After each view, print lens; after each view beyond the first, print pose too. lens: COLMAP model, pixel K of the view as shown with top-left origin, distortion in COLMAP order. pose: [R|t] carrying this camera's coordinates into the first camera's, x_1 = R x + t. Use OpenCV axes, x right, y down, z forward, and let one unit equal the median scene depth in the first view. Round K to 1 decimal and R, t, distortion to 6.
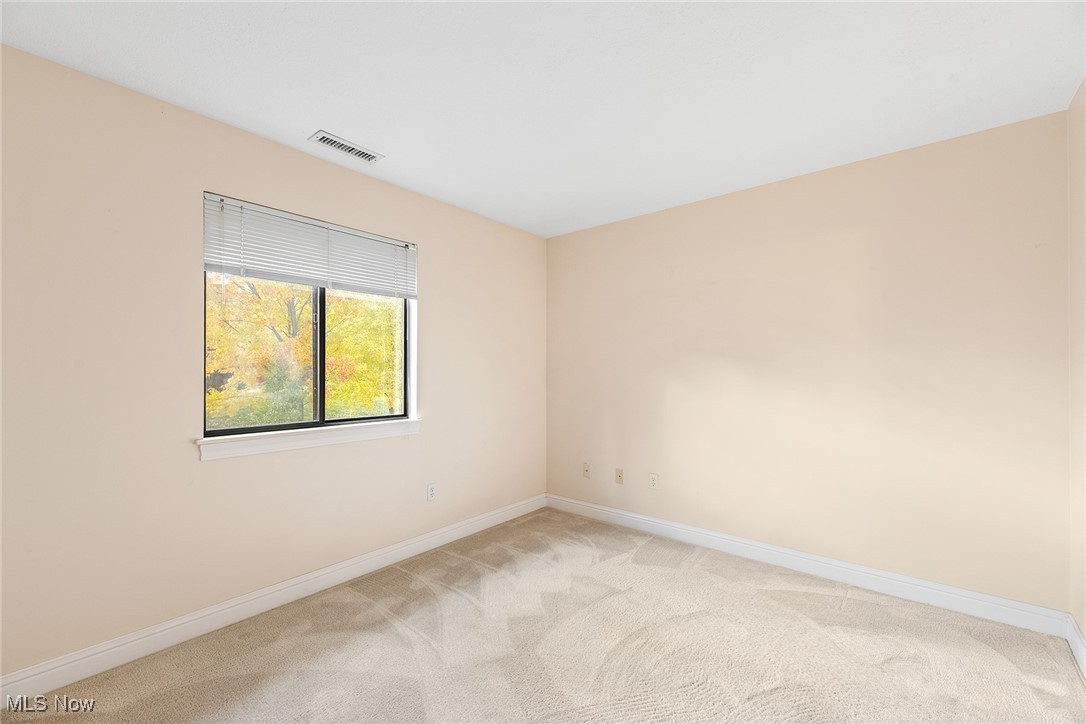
lens RADIAL K [[439.6, 0, 541.0], [0, 439.6, 366.6], [0, 0, 1]] dist [-0.004251, -0.001772]
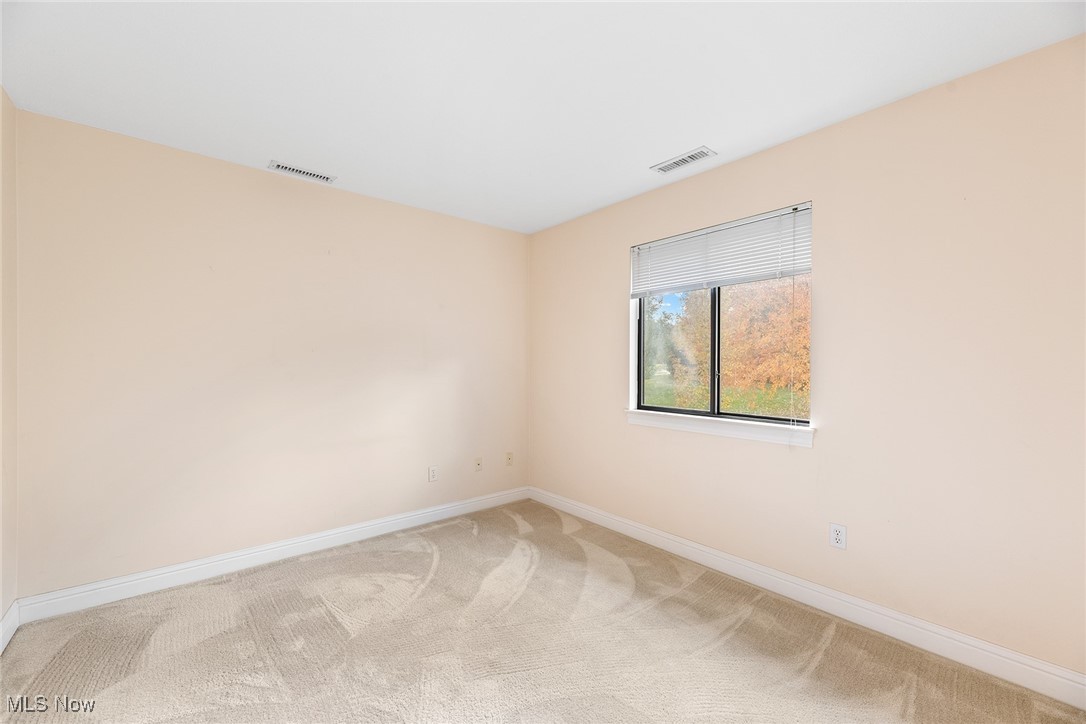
lens RADIAL K [[439.6, 0, 541.1], [0, 439.6, 363.1], [0, 0, 1]] dist [-0.004251, -0.001772]
pose [[-0.179518, -0.003344, -0.983749, 0.650000], [0.003908, 0.999984, -0.004112, 0.006993], [0.983747, -0.004583, -0.179502, 0.791465]]
